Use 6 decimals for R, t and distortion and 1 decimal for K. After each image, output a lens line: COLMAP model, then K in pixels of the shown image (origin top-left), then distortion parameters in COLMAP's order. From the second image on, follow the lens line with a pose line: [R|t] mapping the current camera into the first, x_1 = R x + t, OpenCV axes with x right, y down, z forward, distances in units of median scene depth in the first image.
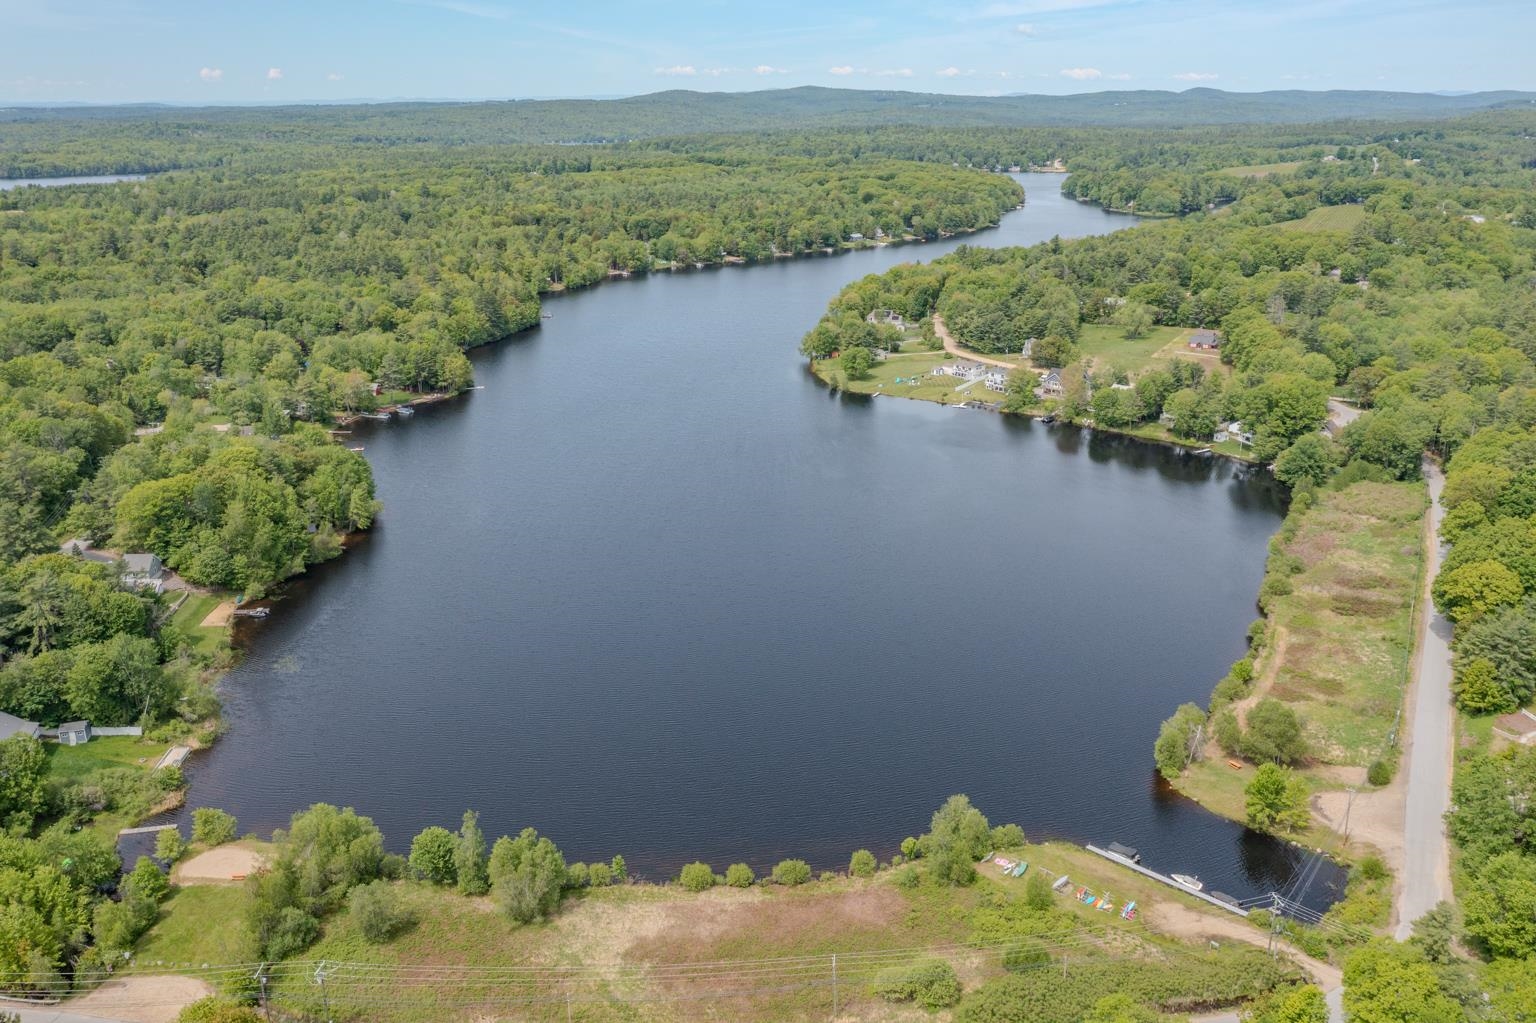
lens RADIAL K [[1231.5, 0, 768.0], [0, 1231.5, 511.5], [0, 0, 1]] dist [-0.005432, -0.001954]
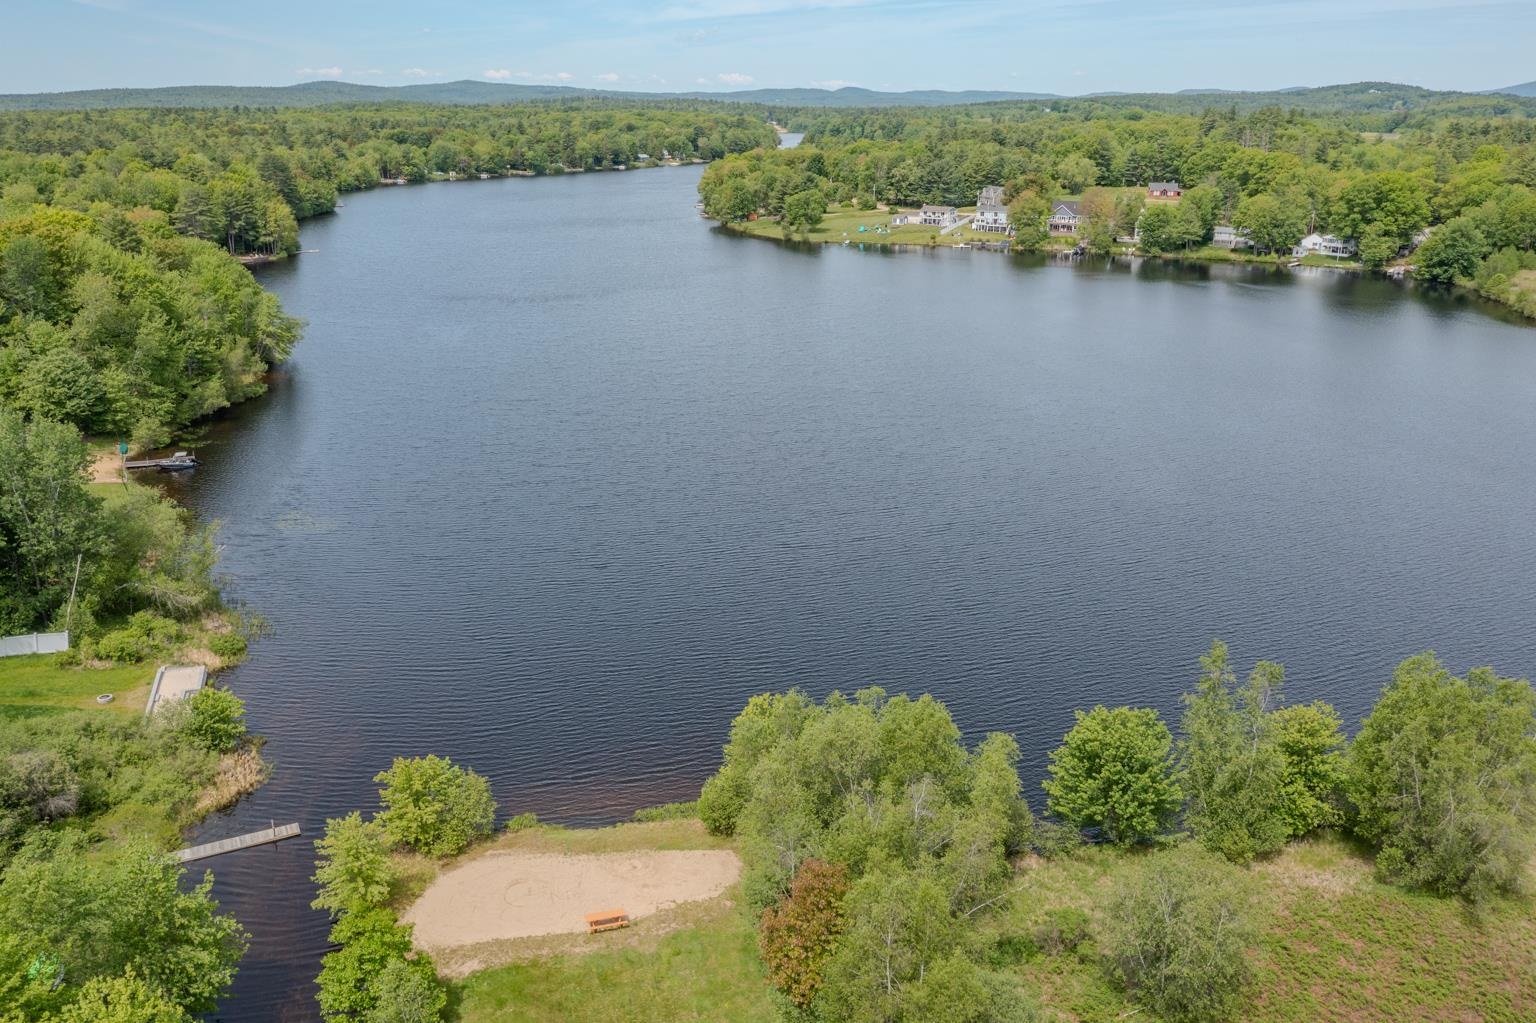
lens RADIAL K [[1231.5, 0, 768.0], [0, 1231.5, 511.5], [0, 0, 1]] dist [-0.005432, -0.001954]
pose [[0.963413, -0.080320, 0.255705, -0.218499], [0.082058, 0.996620, 0.003884, 0.086598], [-0.255152, 0.017241, 0.966747, 0.305648]]
